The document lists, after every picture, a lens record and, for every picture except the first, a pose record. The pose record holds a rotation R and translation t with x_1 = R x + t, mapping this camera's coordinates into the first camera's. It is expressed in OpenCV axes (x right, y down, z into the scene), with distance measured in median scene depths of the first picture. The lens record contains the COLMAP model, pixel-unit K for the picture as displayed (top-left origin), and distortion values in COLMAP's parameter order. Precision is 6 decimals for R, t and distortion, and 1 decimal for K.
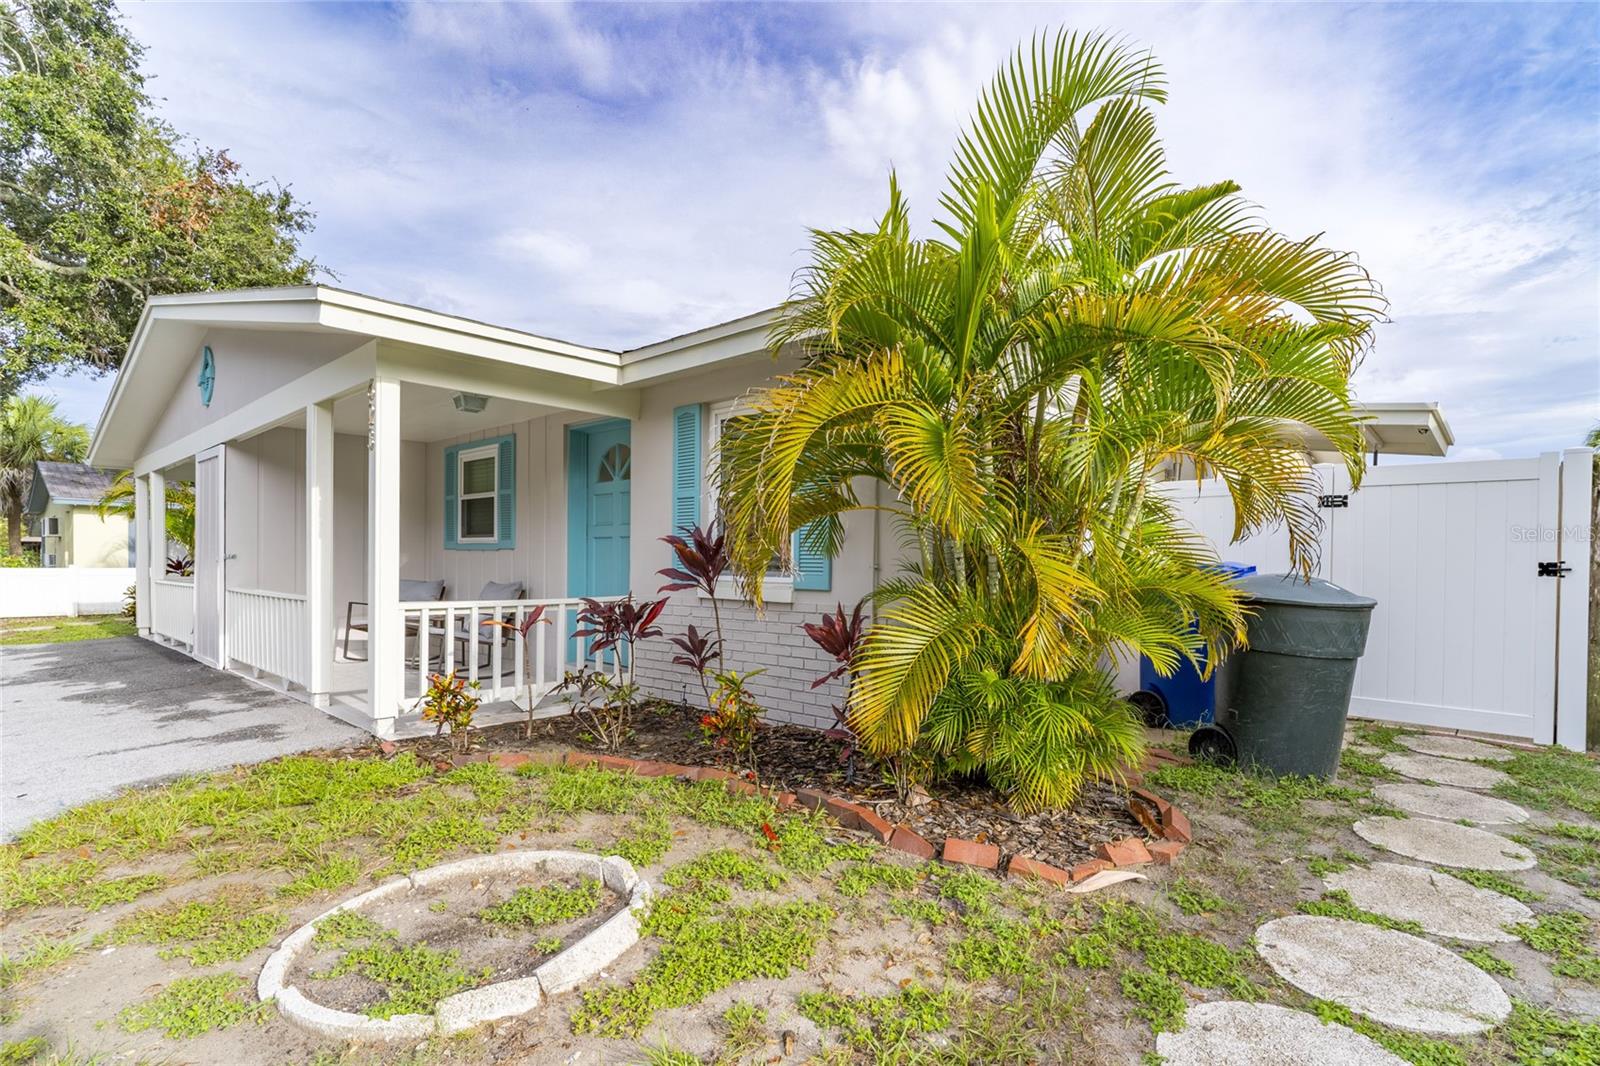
lens RADIAL K [[762.7, 0, 761.8], [0, 762.7, 528.3], [0, 0, 1]] dist [0.024215, 0.000277]
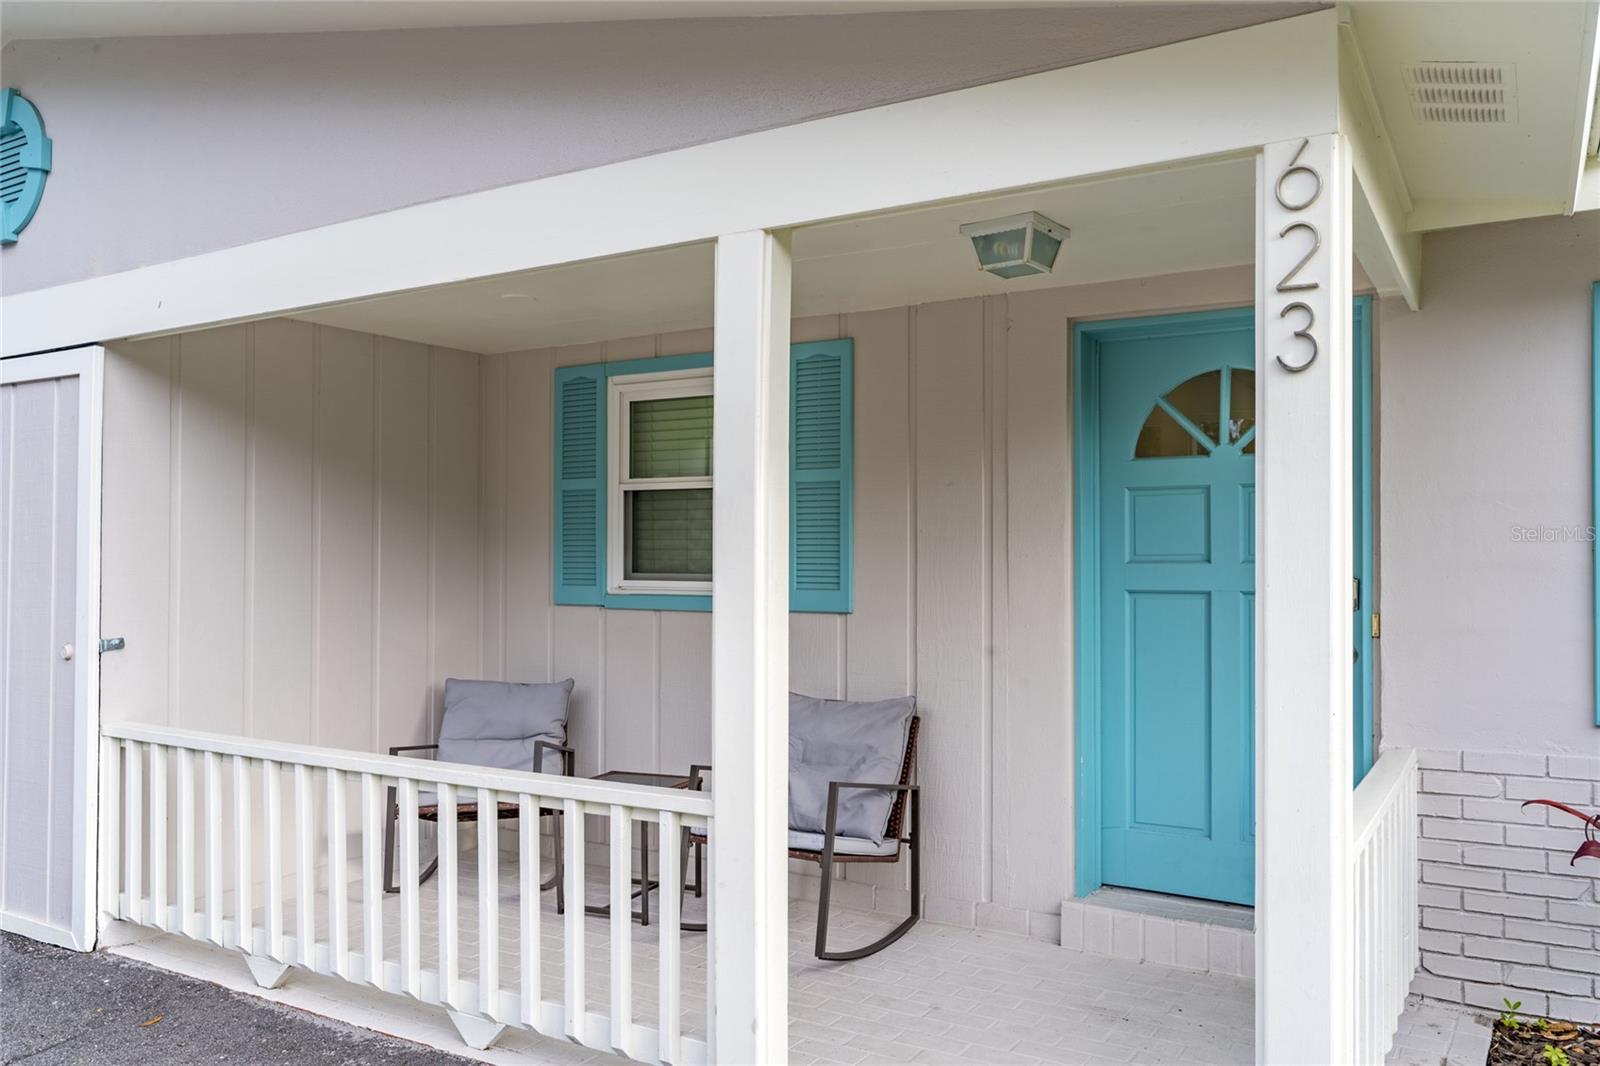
lens RADIAL K [[1225.9, 0, 798.5], [0, 1225.9, 515.8], [0, 0, 1]] dist [0.003265, 0.001719]
pose [[0.966664, -0.011624, 0.255784, -0.509214], [0.010854, 0.999931, 0.004422, -0.027099], [-0.255818, -0.001498, 0.966724, 0.334273]]
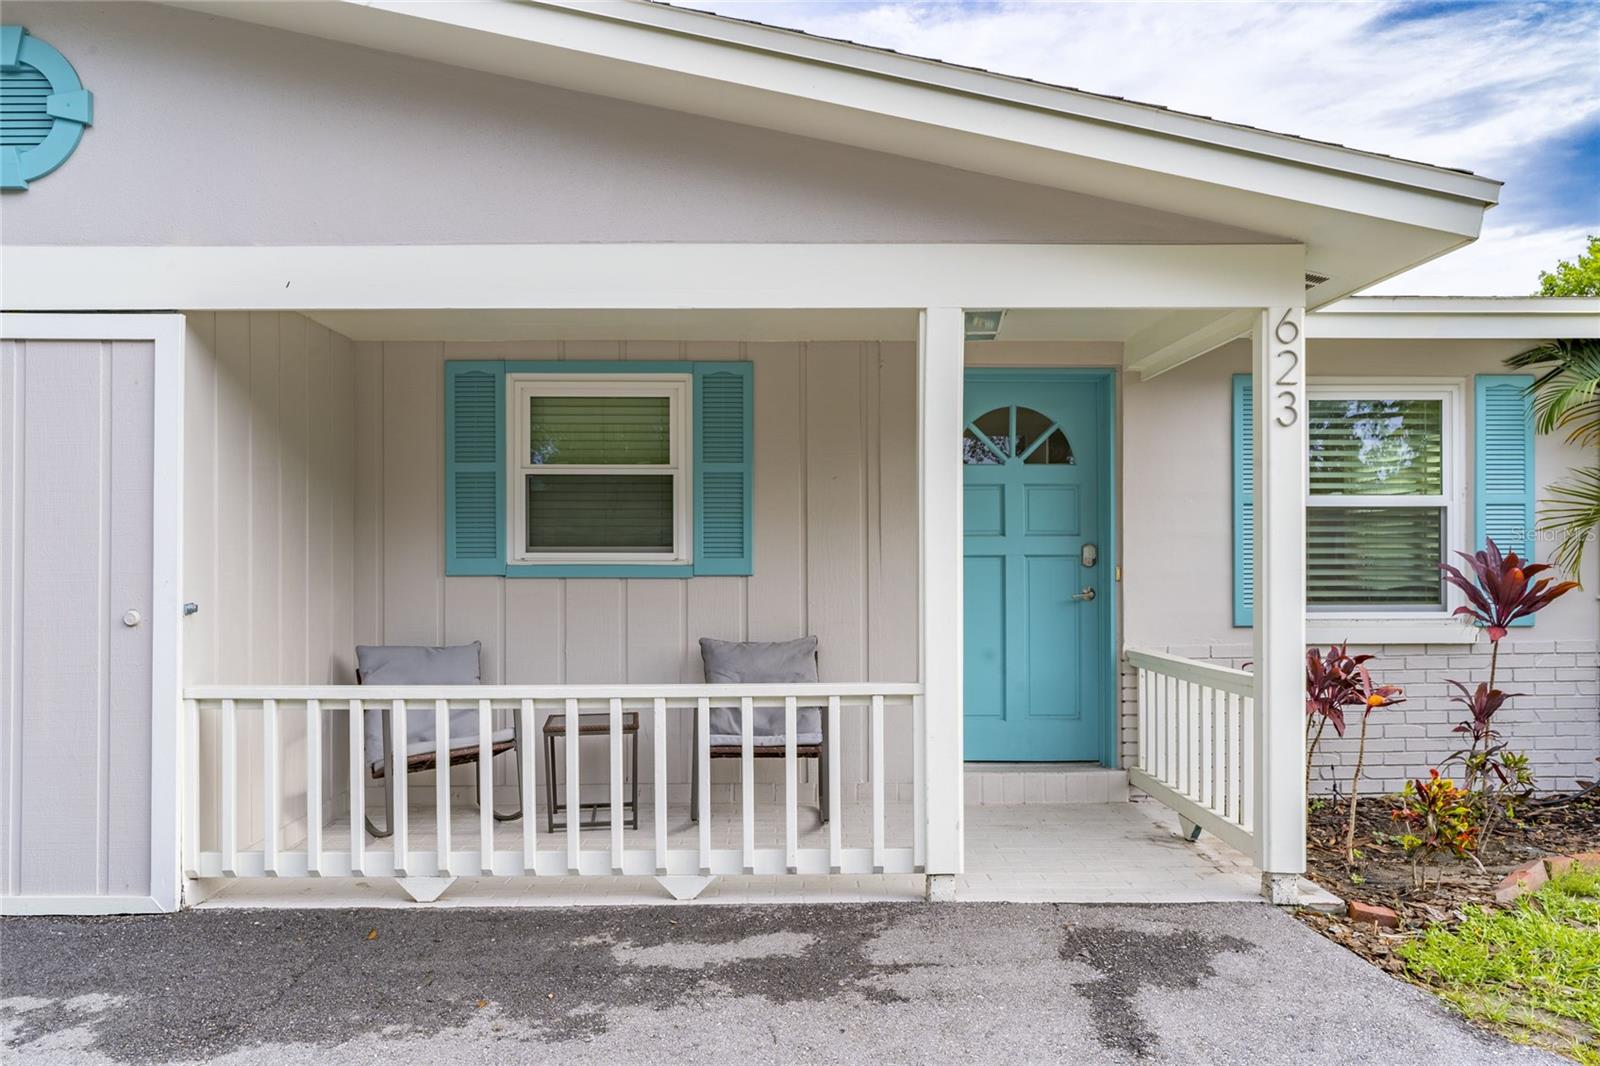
lens RADIAL K [[1225.9, 0, 798.5], [0, 1225.9, 515.8], [0, 0, 1]] dist [0.003265, 0.001719]
pose [[0.679379, 0.002311, 0.733784, -0.912401], [-0.008421, 0.999954, 0.004647, -0.017143], [-0.733739, -0.009336, 0.679367, 0.364556]]
